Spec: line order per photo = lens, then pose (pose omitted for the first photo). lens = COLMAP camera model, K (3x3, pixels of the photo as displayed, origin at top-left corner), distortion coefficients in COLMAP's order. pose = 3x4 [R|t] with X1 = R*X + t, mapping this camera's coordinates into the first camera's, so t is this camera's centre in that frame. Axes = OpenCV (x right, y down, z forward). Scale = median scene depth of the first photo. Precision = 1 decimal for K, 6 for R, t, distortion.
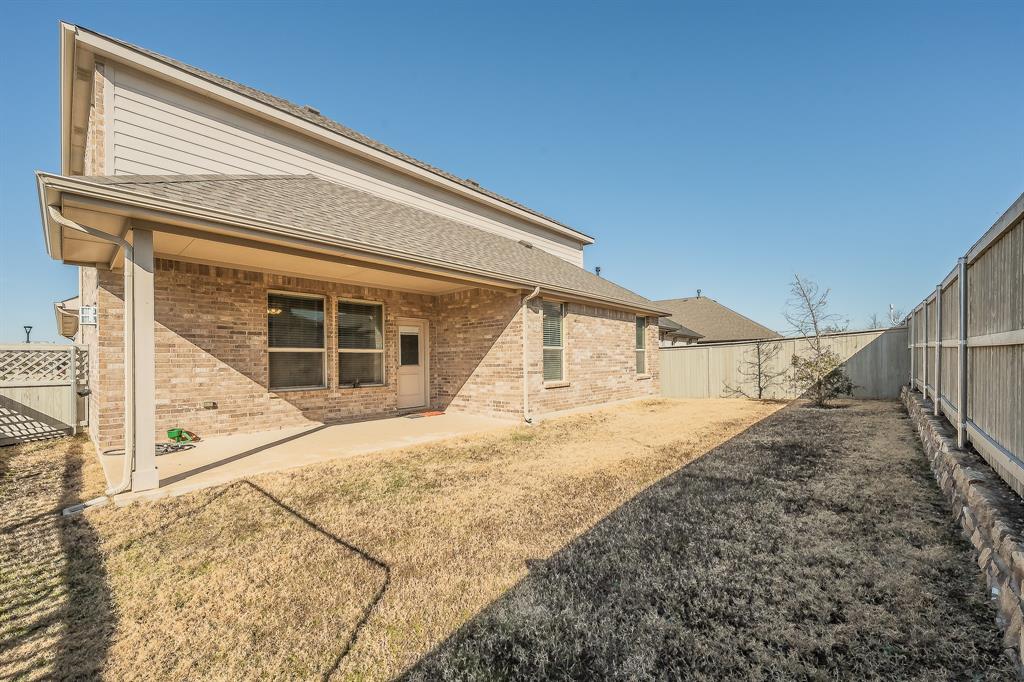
lens RADIAL K [[416.7, 0, 512.0], [0, 416.7, 341.0], [0, 0, 1]] dist [0.023742, 0.000074]
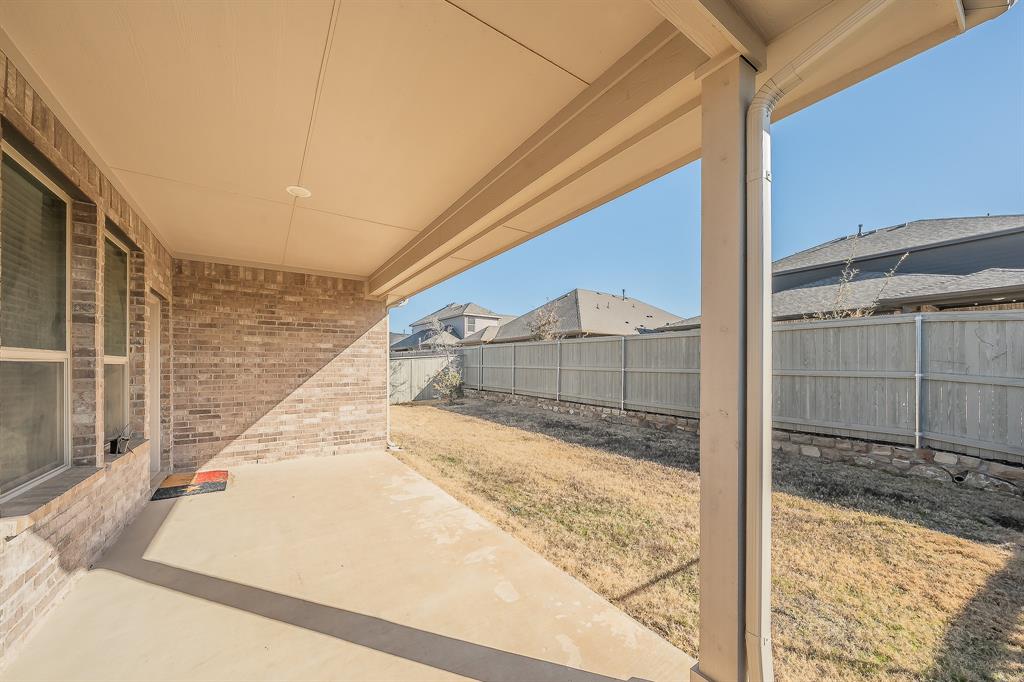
lens RADIAL K [[362.5, 0, 508.7], [0, 362.5, 364.3], [0, 0, 1]] dist [0.000119, 0.000061]
pose [[0.246867, 0.020810, 0.968826, -0.593977], [-0.047543, 0.998826, -0.009340, 0.012650], [-0.967882, -0.043756, 0.247567, 0.533780]]
